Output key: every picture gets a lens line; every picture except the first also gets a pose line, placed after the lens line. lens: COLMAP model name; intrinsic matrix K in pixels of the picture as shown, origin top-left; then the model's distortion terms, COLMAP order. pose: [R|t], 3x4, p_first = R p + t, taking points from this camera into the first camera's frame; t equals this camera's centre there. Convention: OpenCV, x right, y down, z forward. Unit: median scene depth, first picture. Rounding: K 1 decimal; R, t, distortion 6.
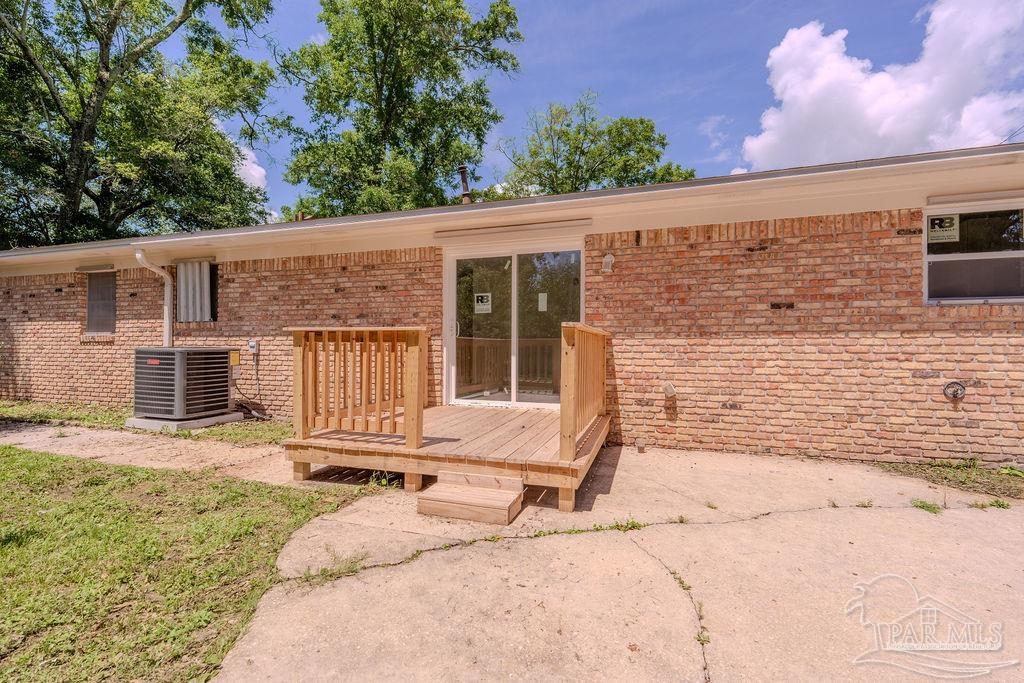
lens RADIAL K [[446.2, 0, 510.9], [0, 446.2, 342.1], [0, 0, 1]] dist [0.002459, 0.000173]
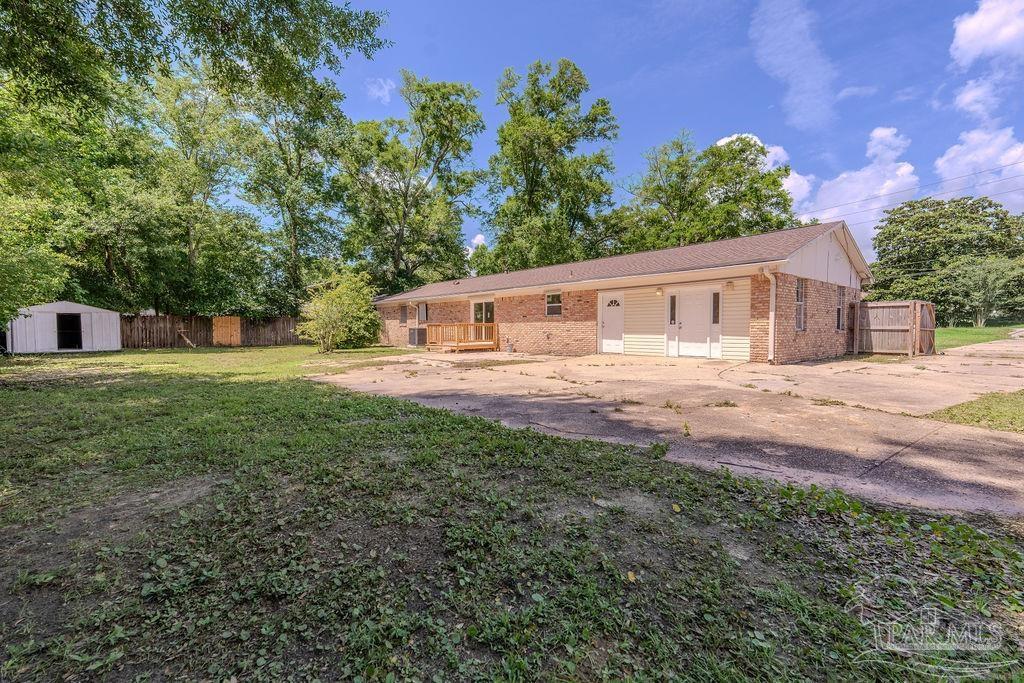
lens RADIAL K [[446.2, 0, 511.8], [0, 446.2, 344.1], [0, 0, 1]] dist [0.002459, 0.000173]
pose [[0.863735, 0.012350, -0.503795, 1.555067], [0.010094, 0.999075, 0.041796, -0.000408], [0.503846, -0.041186, 0.862811, -1.568497]]
